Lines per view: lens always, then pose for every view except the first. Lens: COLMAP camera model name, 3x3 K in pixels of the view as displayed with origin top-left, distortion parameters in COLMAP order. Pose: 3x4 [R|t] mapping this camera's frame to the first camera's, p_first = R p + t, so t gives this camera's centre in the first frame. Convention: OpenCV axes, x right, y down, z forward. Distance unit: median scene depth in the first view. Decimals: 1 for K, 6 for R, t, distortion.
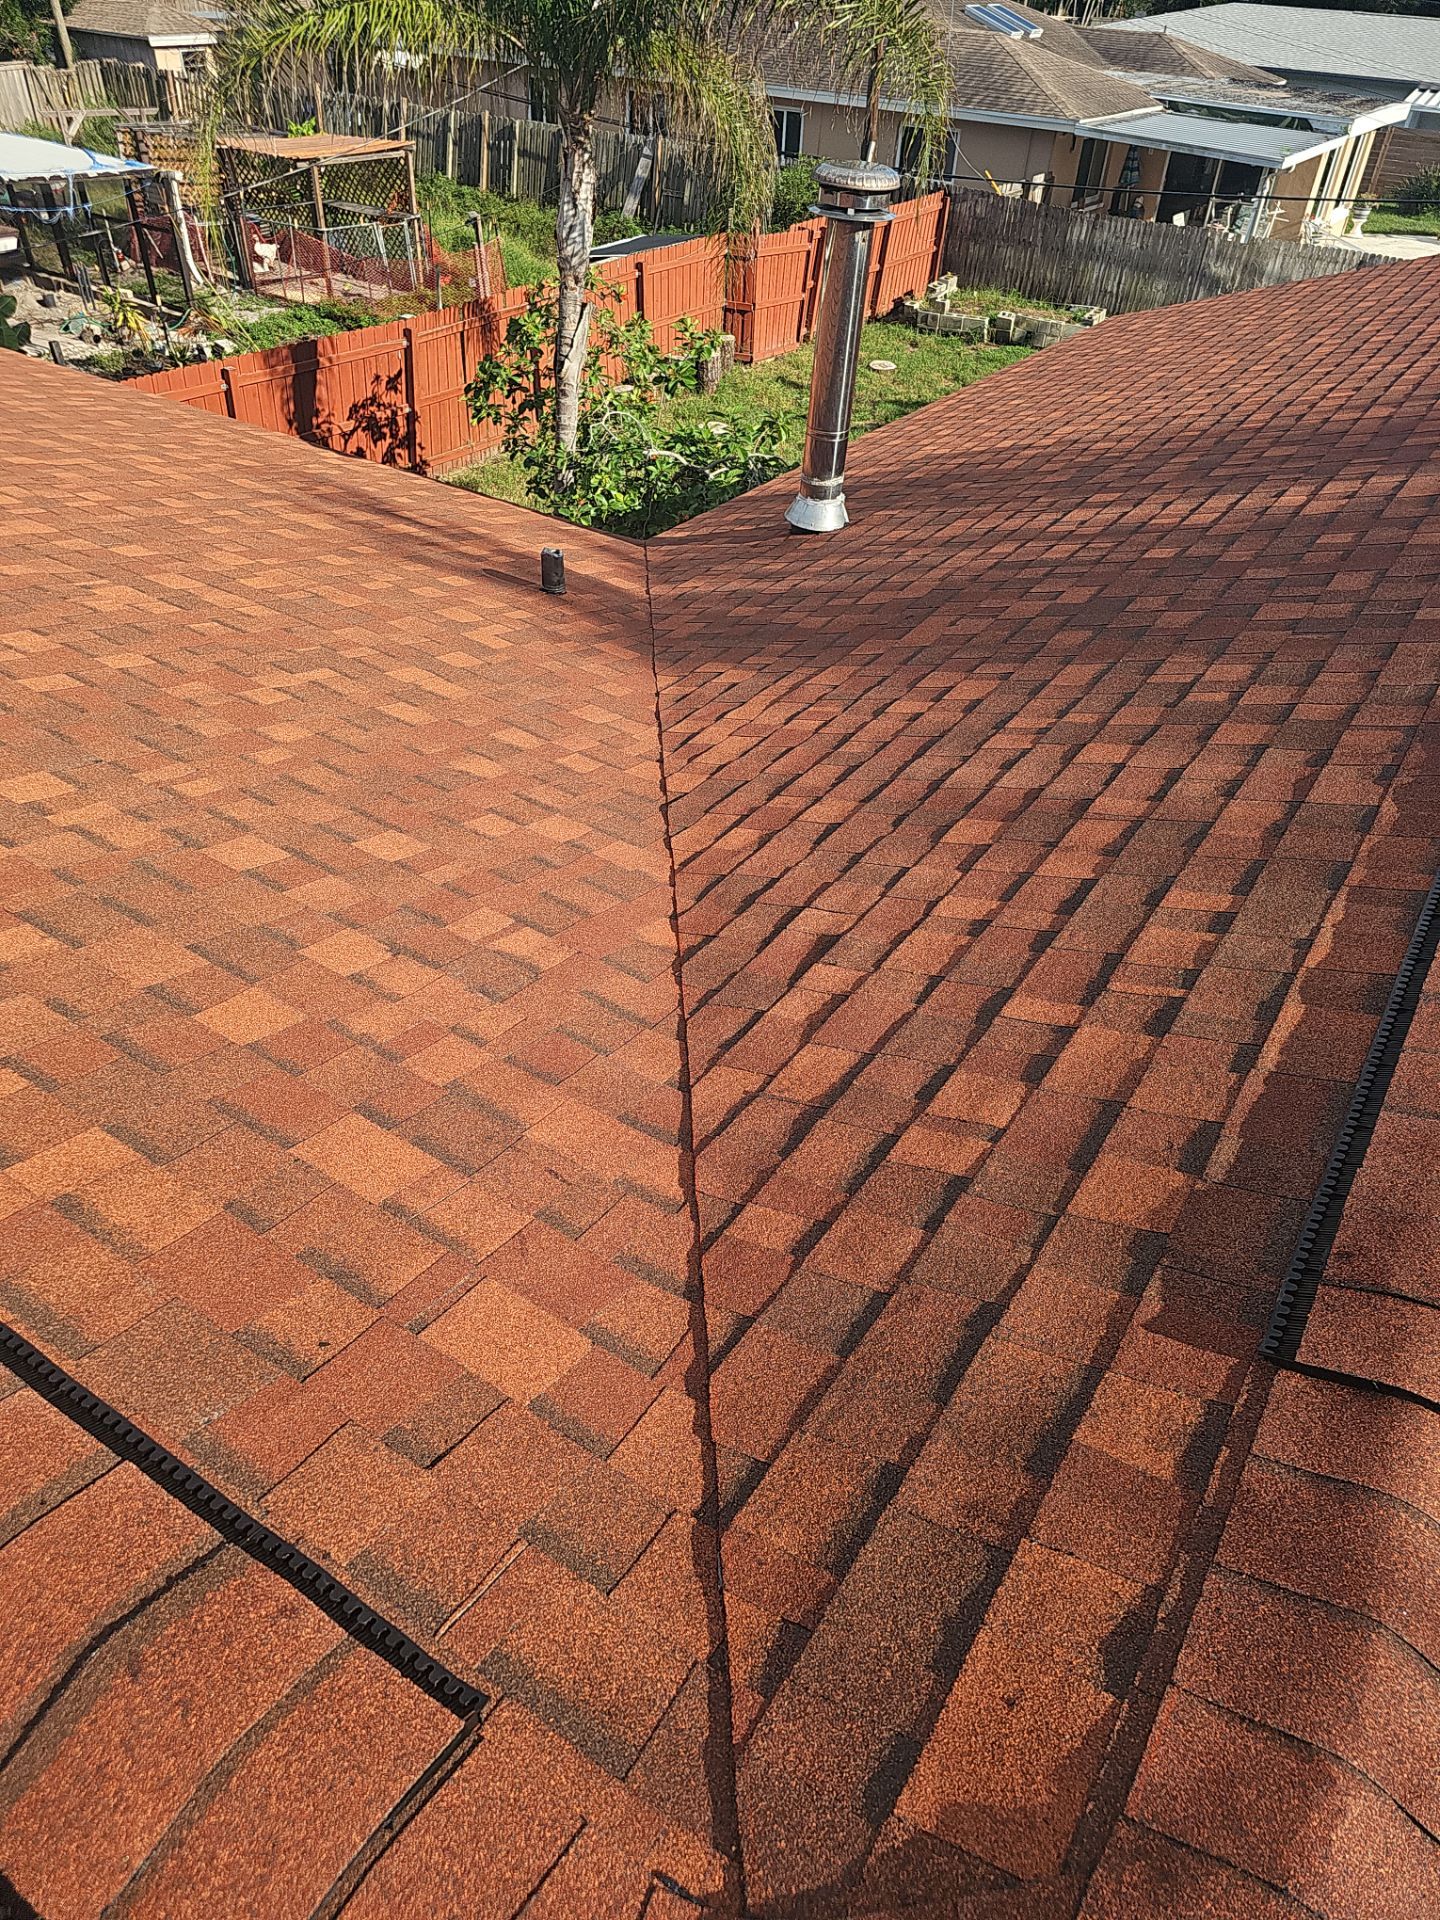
lens RADIAL K [[1249.7, 0, 742.2], [0, 1249.7, 982.4], [0, 0, 1]] dist [0.042332, -0.029642]
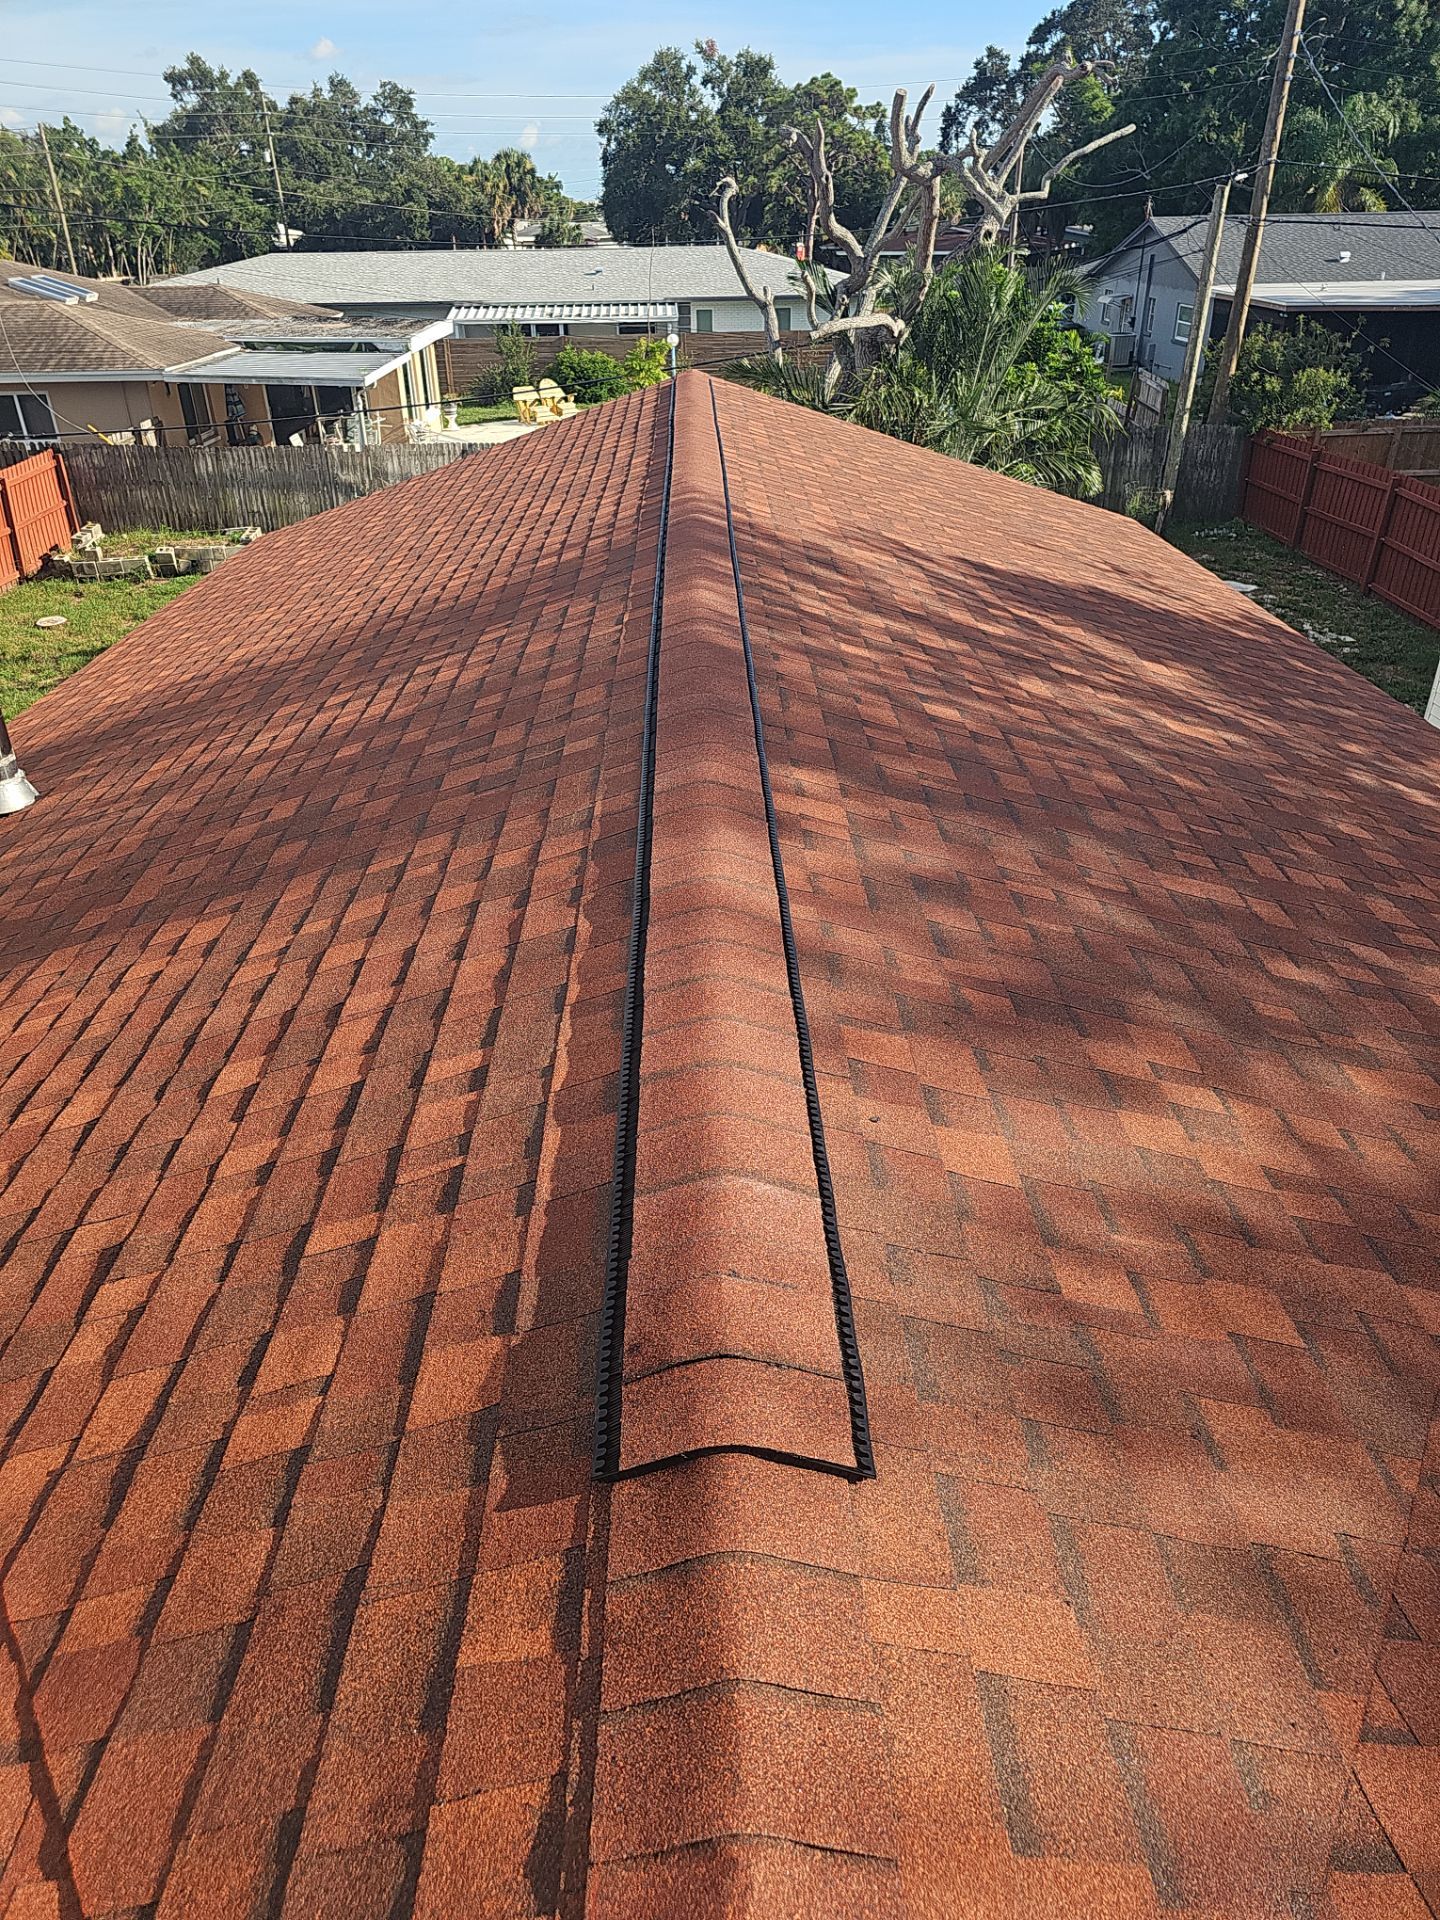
lens RADIAL K [[1249.7, 0, 724.0], [0, 1249.7, 958.3], [0, 0, 1]] dist [0.042332, -0.029642]
pose [[0.823327, -0.343051, 0.452160, 0.080741], [0.406232, 0.912542, -0.047357, -0.004530], [-0.396369, 0.222672, 0.890679, -0.036606]]
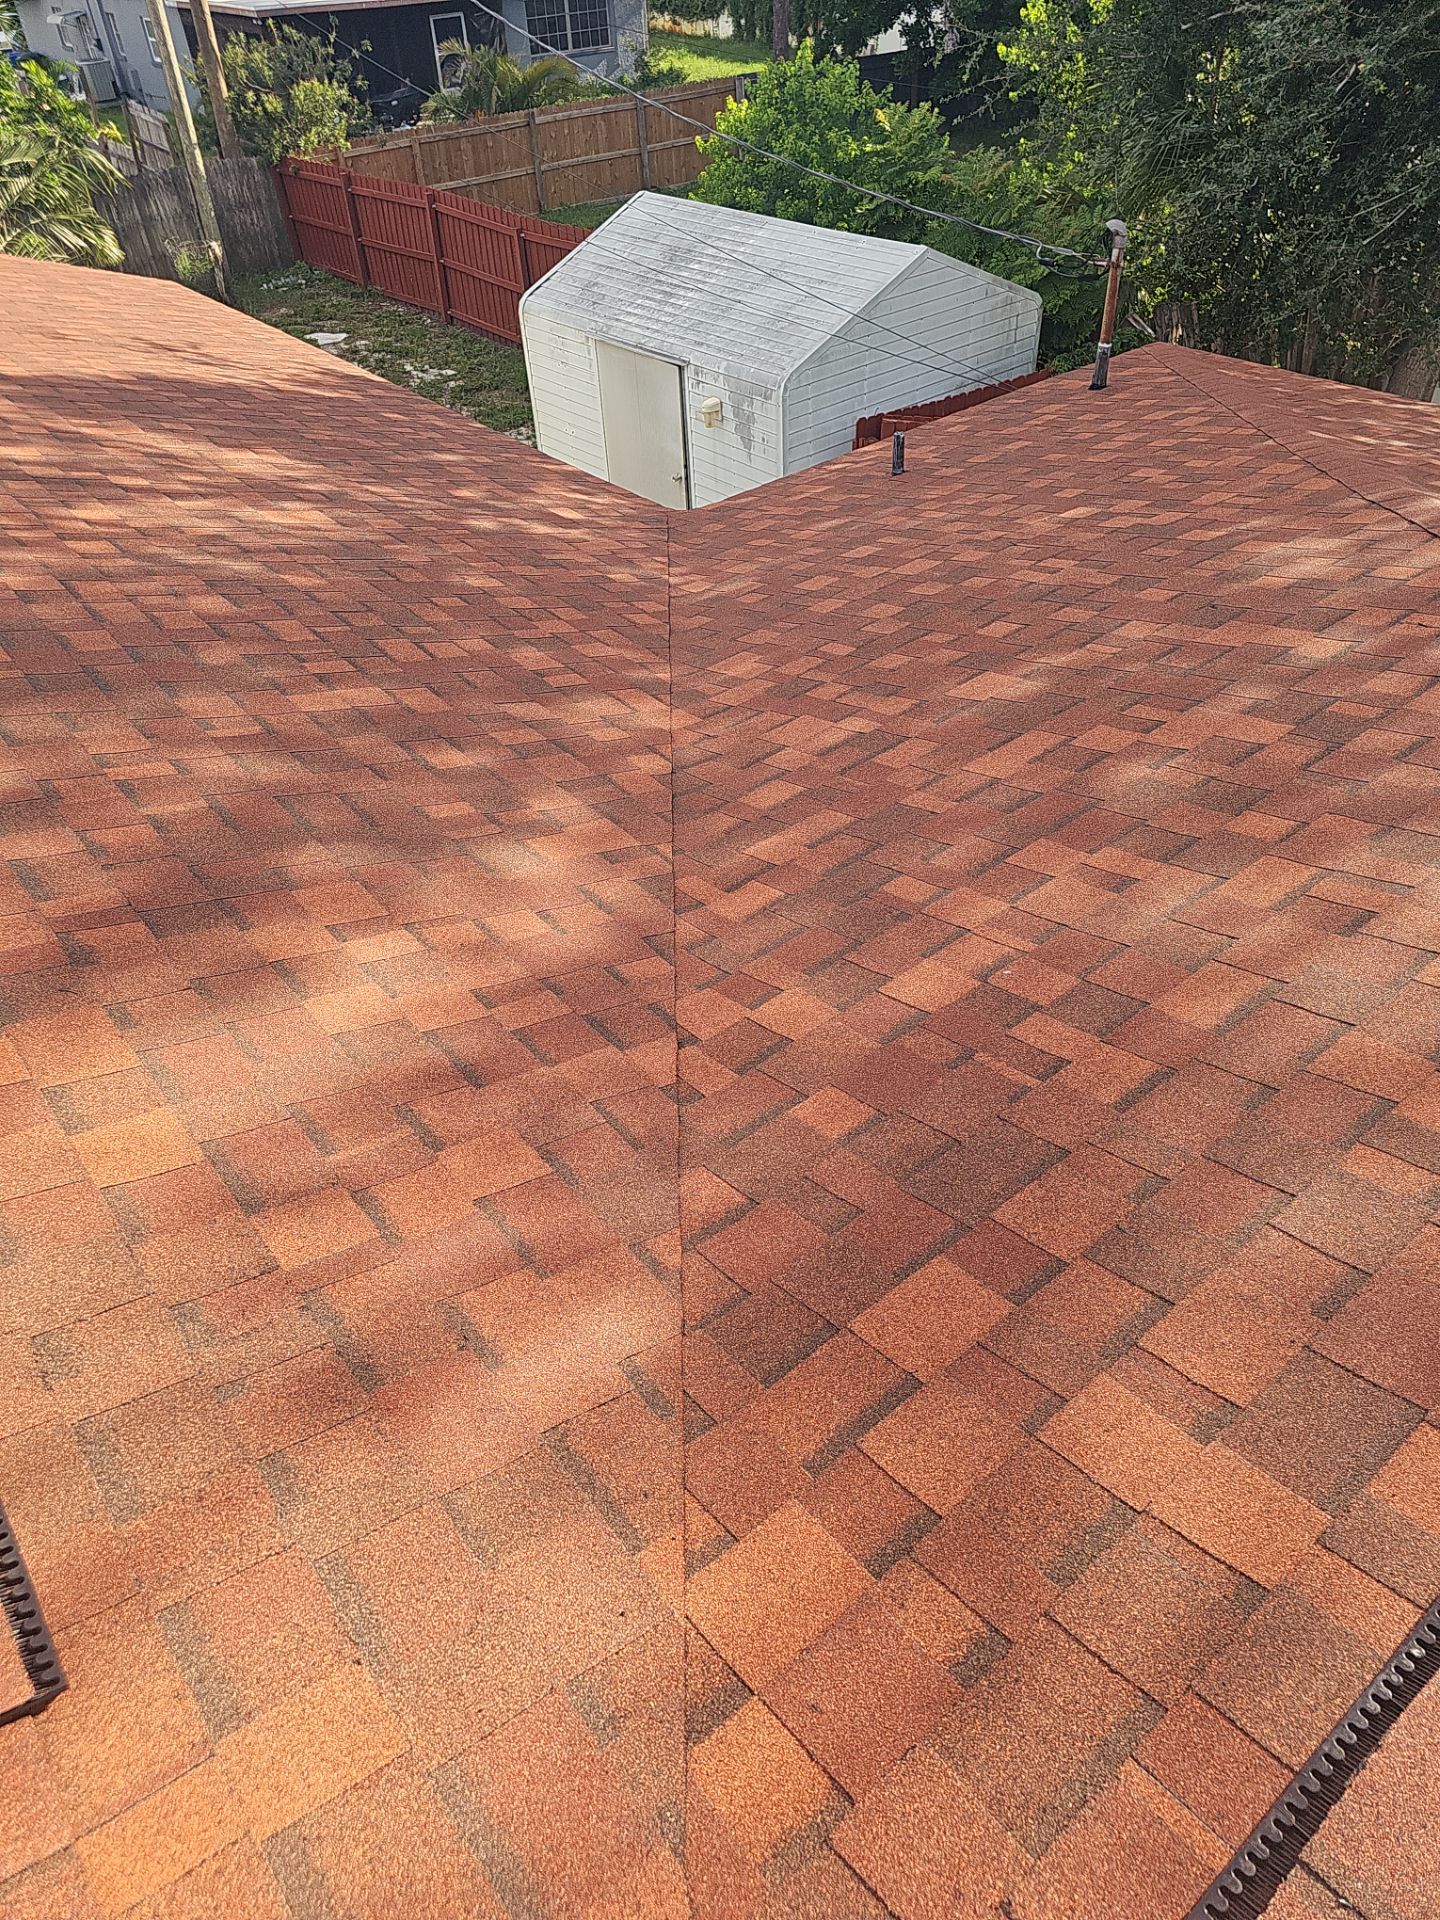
lens RADIAL K [[1249.7, 0, 721.8], [0, 1249.7, 958.2], [0, 0, 1]] dist [0.042332, -0.029642]
pose [[0.306348, -0.671309, 0.674903, 0.229828], [0.652802, 0.664170, 0.364318, 0.028791], [-0.692821, 0.328970, 0.641700, -0.018614]]
